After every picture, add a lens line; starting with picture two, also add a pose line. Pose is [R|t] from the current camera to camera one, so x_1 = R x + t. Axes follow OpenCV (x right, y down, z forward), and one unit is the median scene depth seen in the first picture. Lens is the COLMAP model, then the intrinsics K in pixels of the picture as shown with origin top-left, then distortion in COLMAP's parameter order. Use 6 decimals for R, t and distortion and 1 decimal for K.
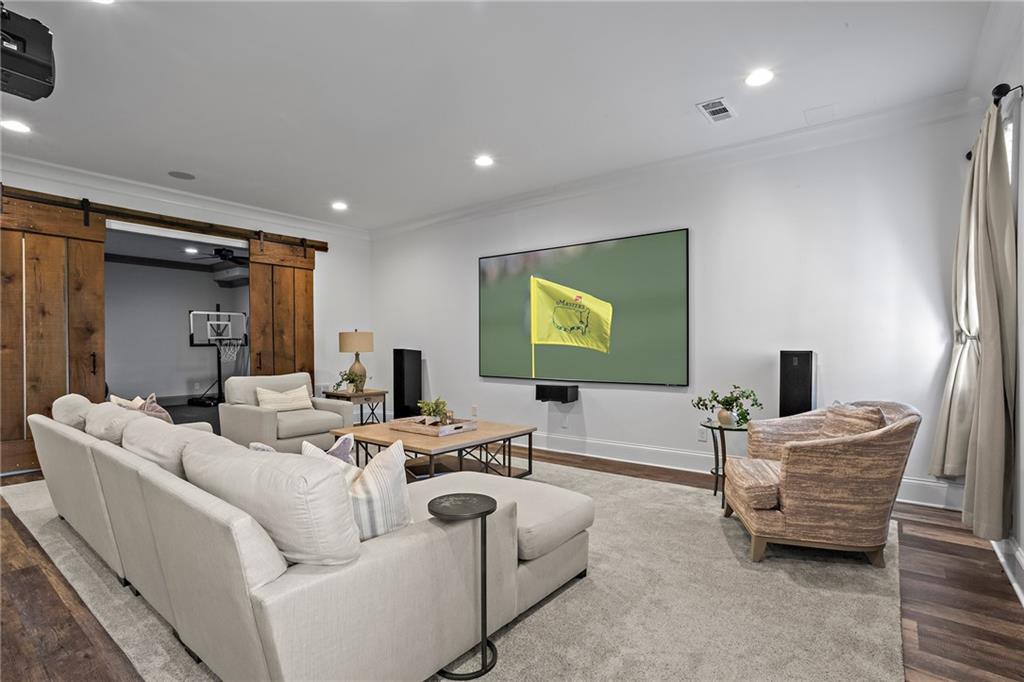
lens RADIAL K [[488.9, 0, 539.7], [0, 488.9, 379.5], [0, 0, 1]] dist [-0.029749, 0.006697]
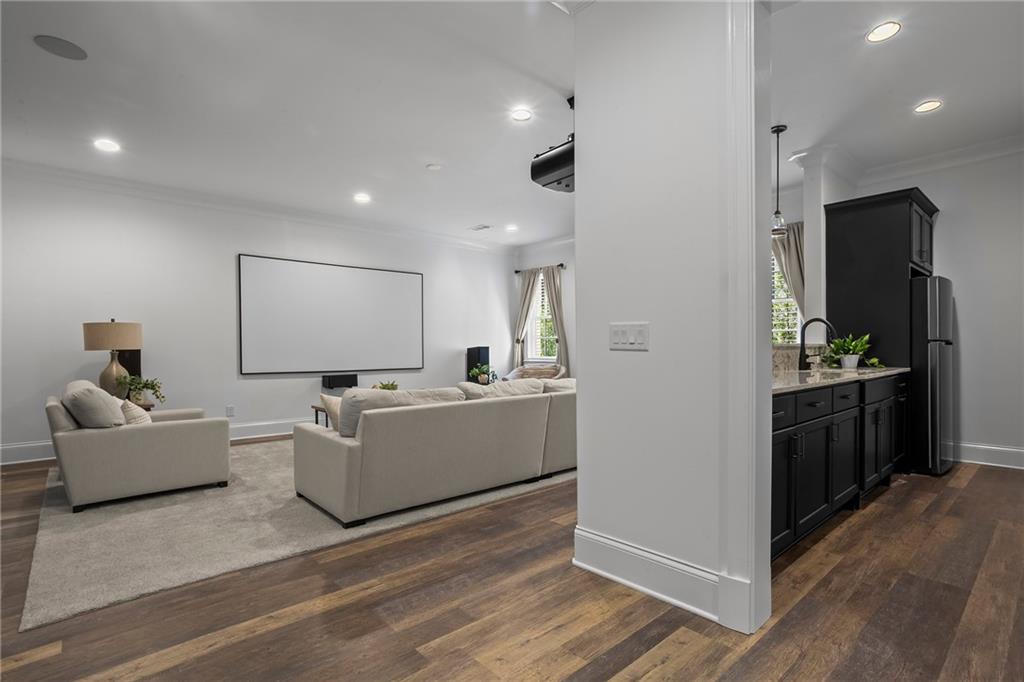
lens RADIAL K [[488.9, 0, 516.2], [0, 488.9, 348.0], [0, 0, 1]] dist [-0.029749, 0.006697]
pose [[0.214722, 0.001425, 0.976674, -1.085372], [0.072935, 0.997183, -0.017490, -0.001357], [-0.973948, 0.074990, 0.214013, 0.288422]]
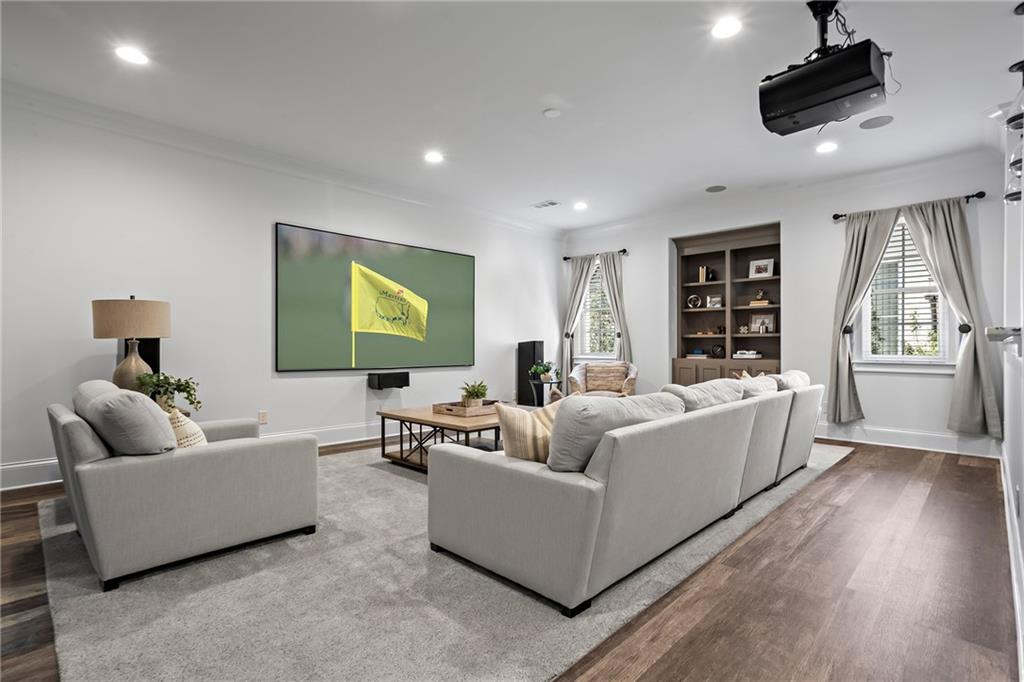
lens RADIAL K [[488.9, 0, 514.9], [0, 488.9, 337.5], [0, 0, 1]] dist [-0.029749, 0.006697]
pose [[0.159684, 0.019193, 0.986982, -0.948739], [0.065516, 0.997401, -0.029995, -0.013740], [-0.984992, 0.069453, 0.158012, 0.568918]]
